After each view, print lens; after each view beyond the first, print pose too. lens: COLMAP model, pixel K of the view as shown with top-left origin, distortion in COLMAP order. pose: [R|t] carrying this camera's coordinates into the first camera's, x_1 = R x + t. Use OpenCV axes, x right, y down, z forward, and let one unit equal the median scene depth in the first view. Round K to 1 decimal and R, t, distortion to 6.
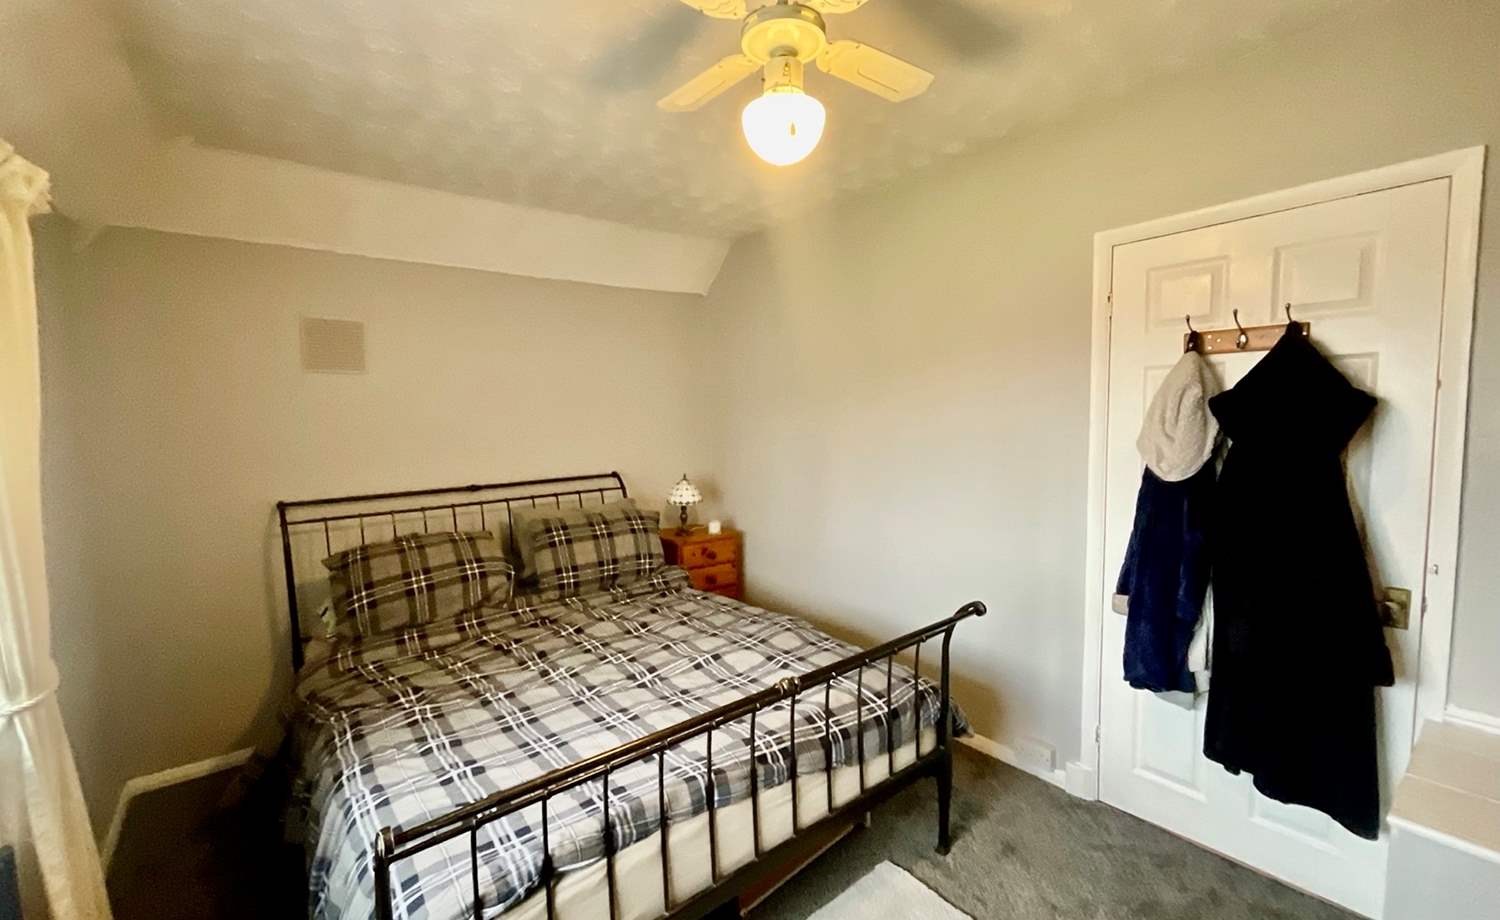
lens RADIAL K [[624.1, 0, 765.2], [0, 624.1, 461.5], [0, 0, 1]] dist [0.001745, 0.000553]
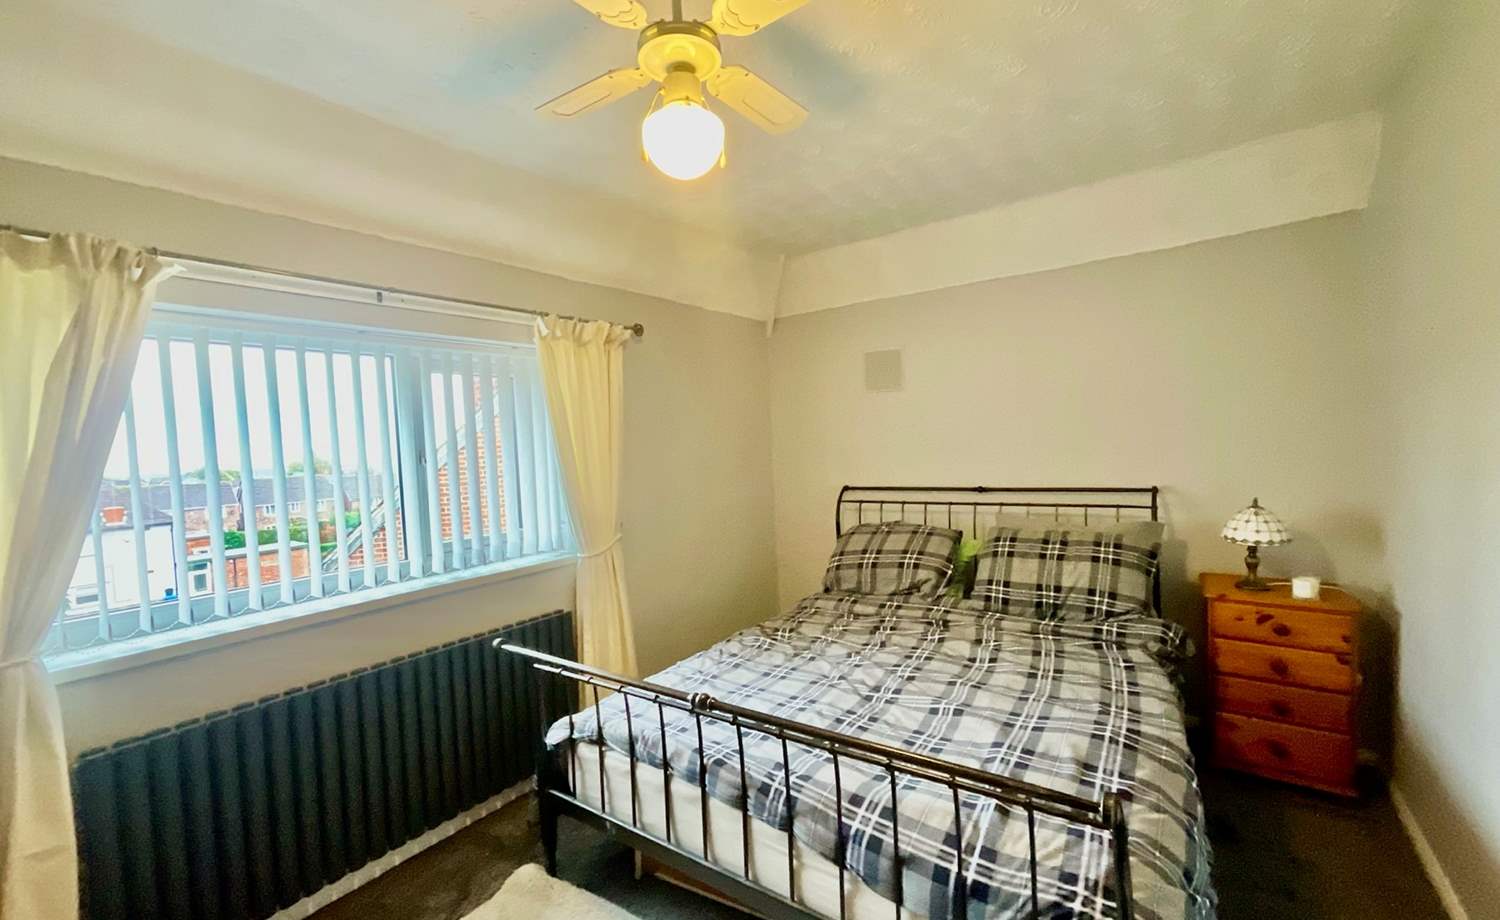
lens RADIAL K [[624.1, 0, 765.2], [0, 624.1, 461.5], [0, 0, 1]] dist [0.001745, 0.000553]
pose [[0.268679, 0.044279, -0.962212, 0.558273], [-0.040242, 0.998587, 0.034716, -0.032957], [0.962389, 0.029394, 0.270081, 0.458094]]
